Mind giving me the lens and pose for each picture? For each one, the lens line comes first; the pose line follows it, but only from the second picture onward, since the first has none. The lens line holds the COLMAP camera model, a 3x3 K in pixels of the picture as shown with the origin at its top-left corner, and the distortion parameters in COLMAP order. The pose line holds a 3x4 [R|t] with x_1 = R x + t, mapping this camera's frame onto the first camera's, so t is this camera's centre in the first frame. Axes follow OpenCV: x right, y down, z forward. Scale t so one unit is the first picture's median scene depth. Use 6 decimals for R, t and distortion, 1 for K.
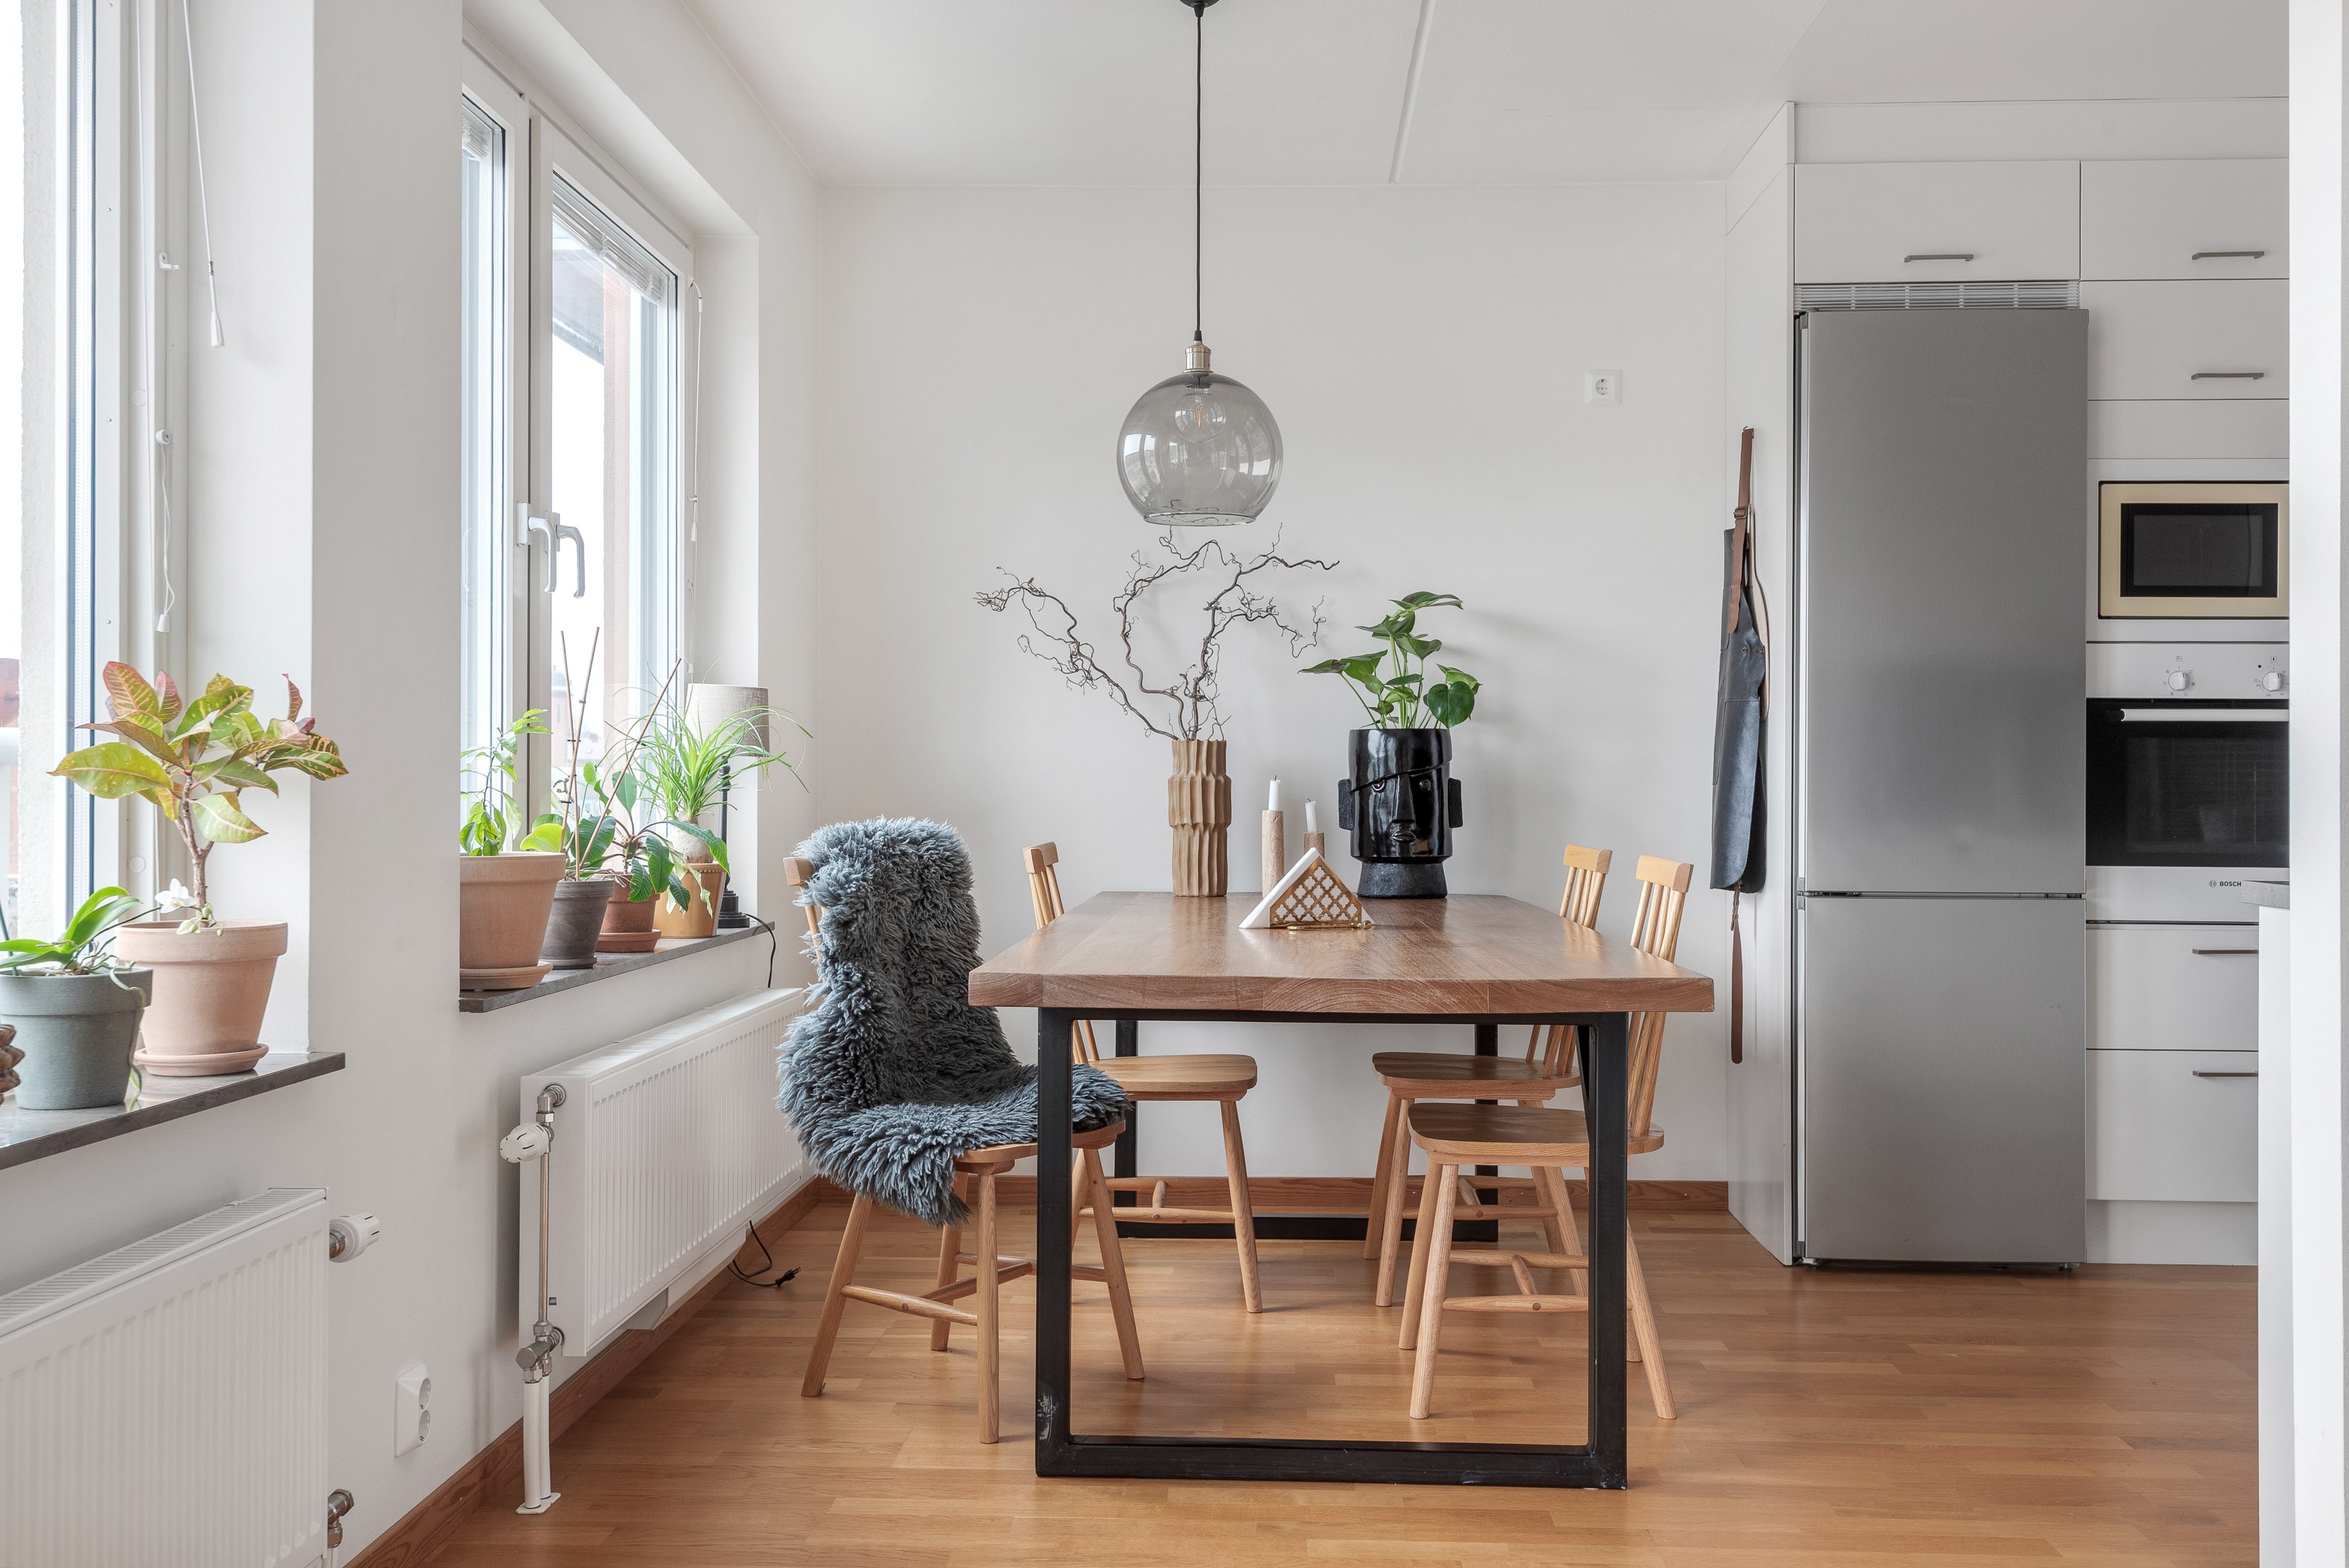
lens RADIAL K [[1960.9, 0, 1179.1], [0, 1960.9, 757.2], [0, 0, 1]] dist [0.036286, -0.007043]
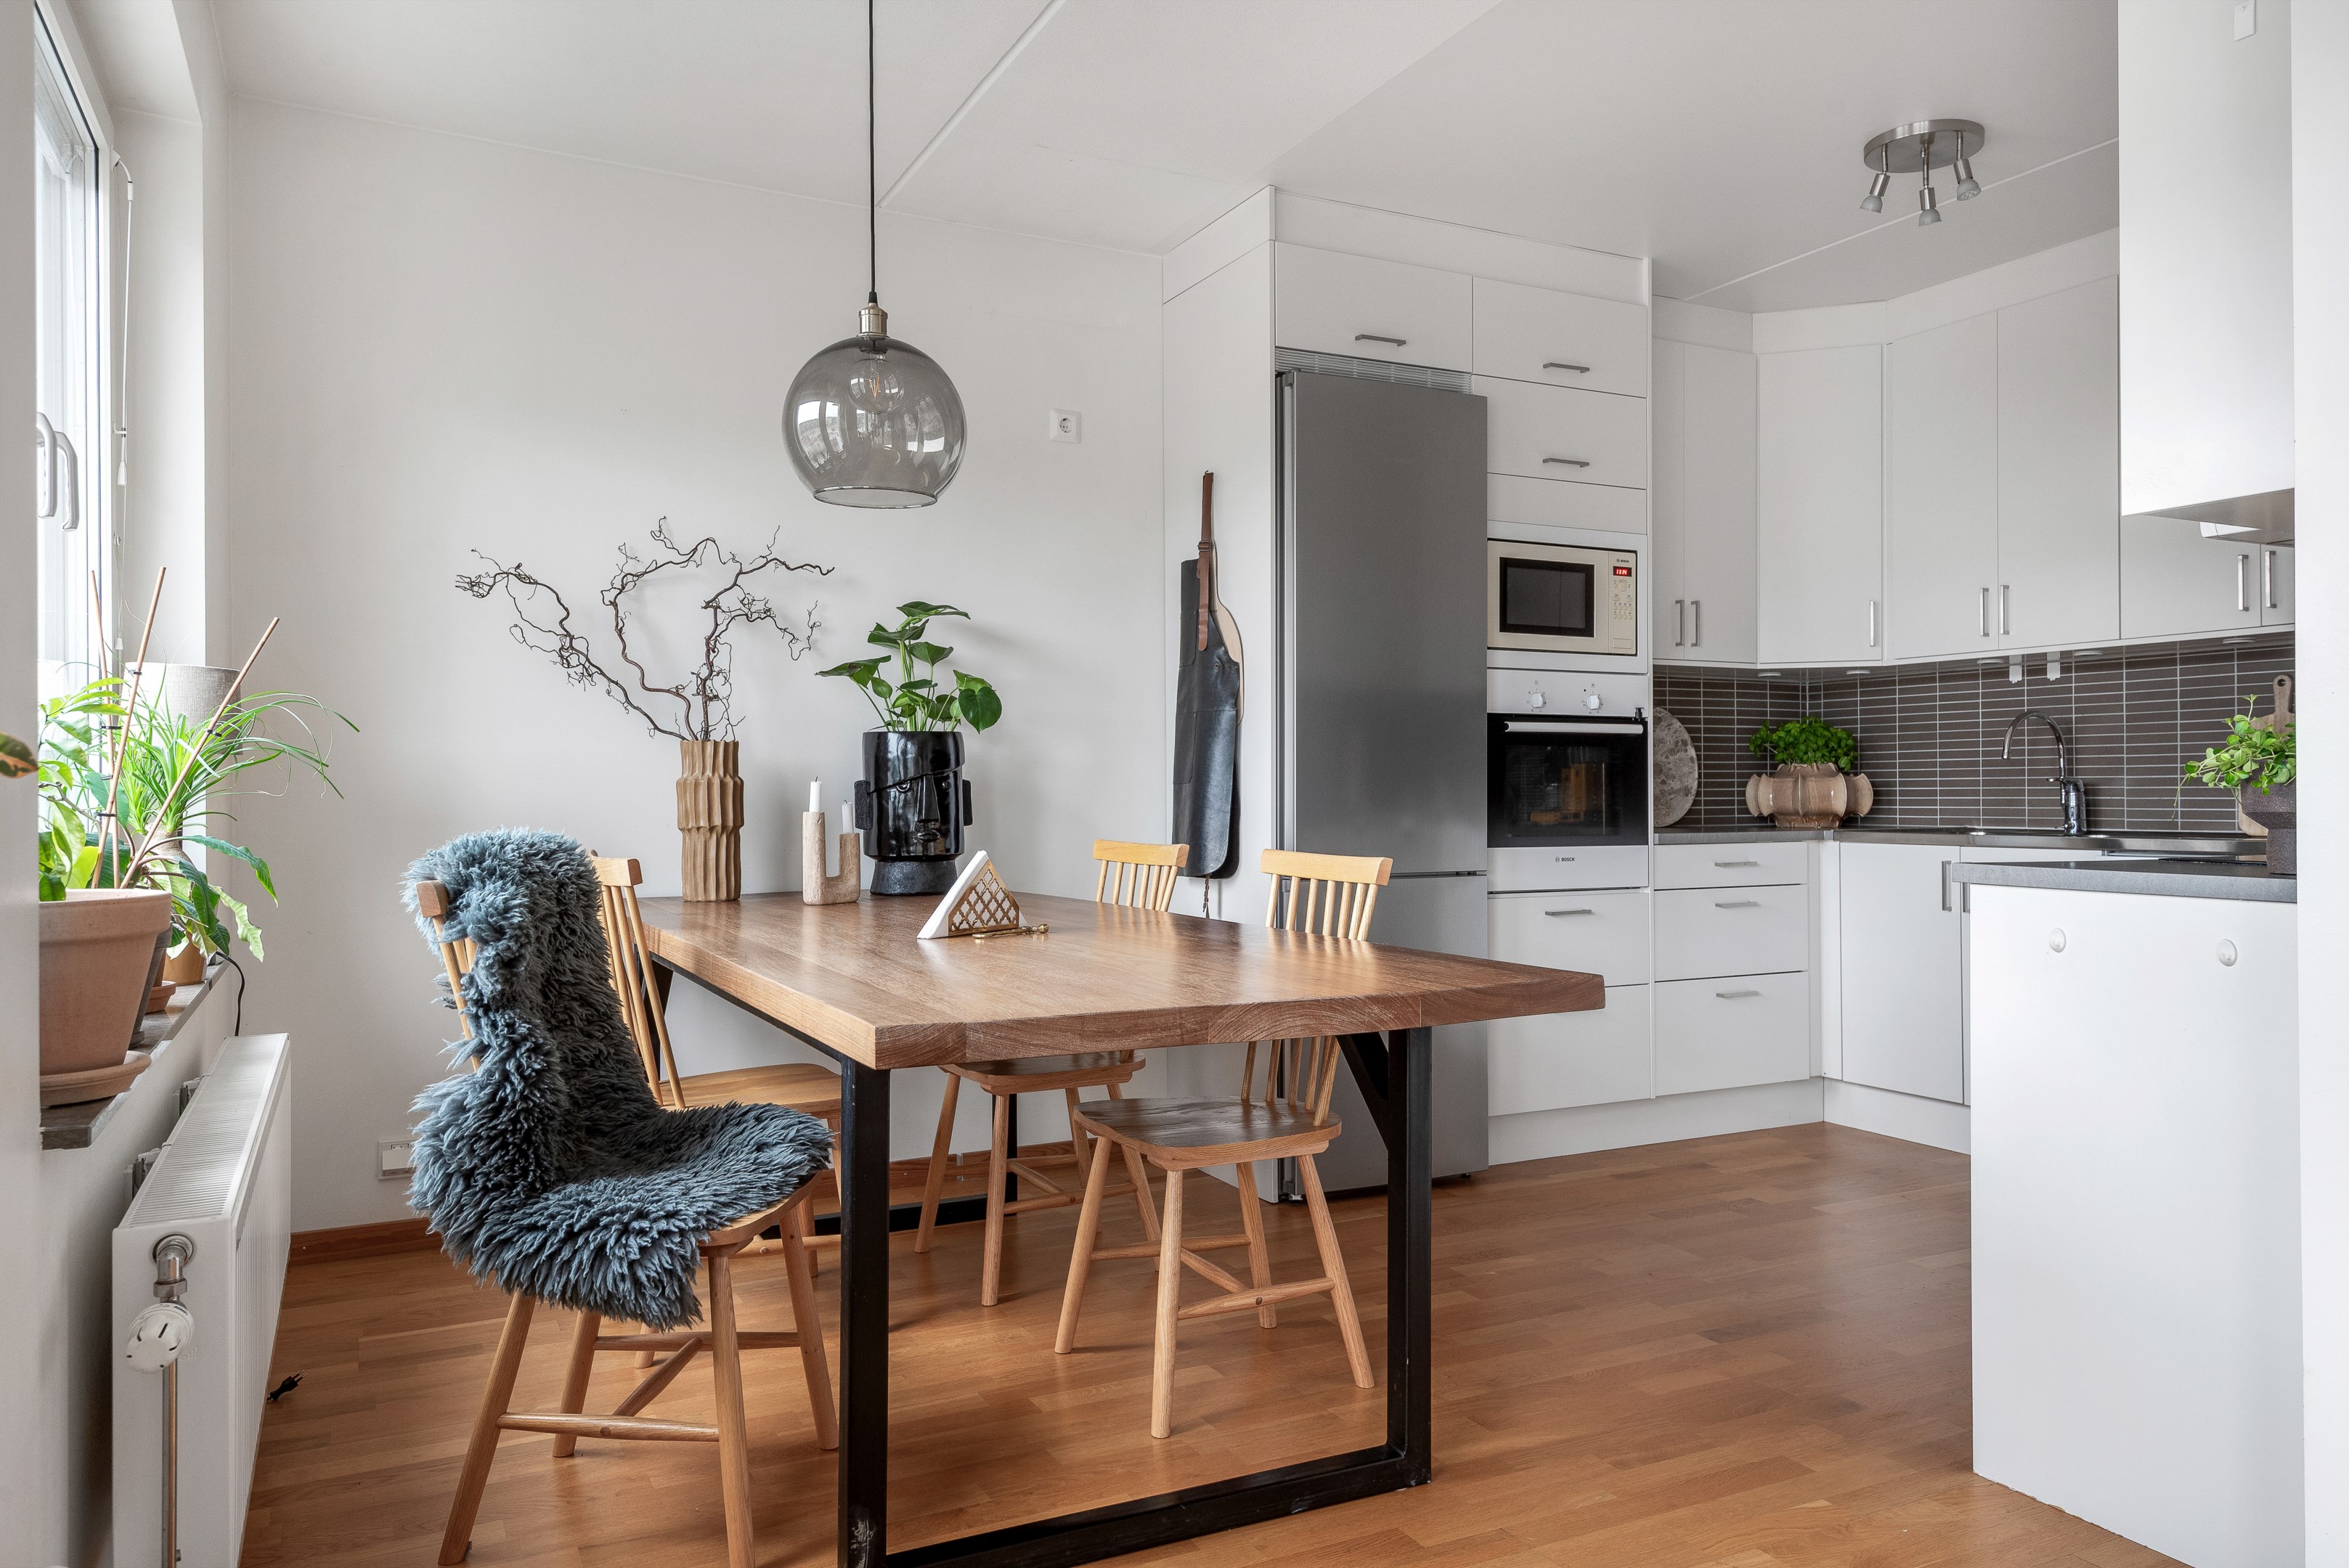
lens RADIAL K [[1551.7, 0, 1174.5], [0, 1551.7, 784.0], [0, 0, 1]] dist [0.058820, -0.051156]
pose [[0.881399, -0.004031, 0.472355, -0.169604], [-0.002014, 0.999922, 0.012290, 0.003018], [-0.472368, -0.011784, 0.881323, 0.230106]]
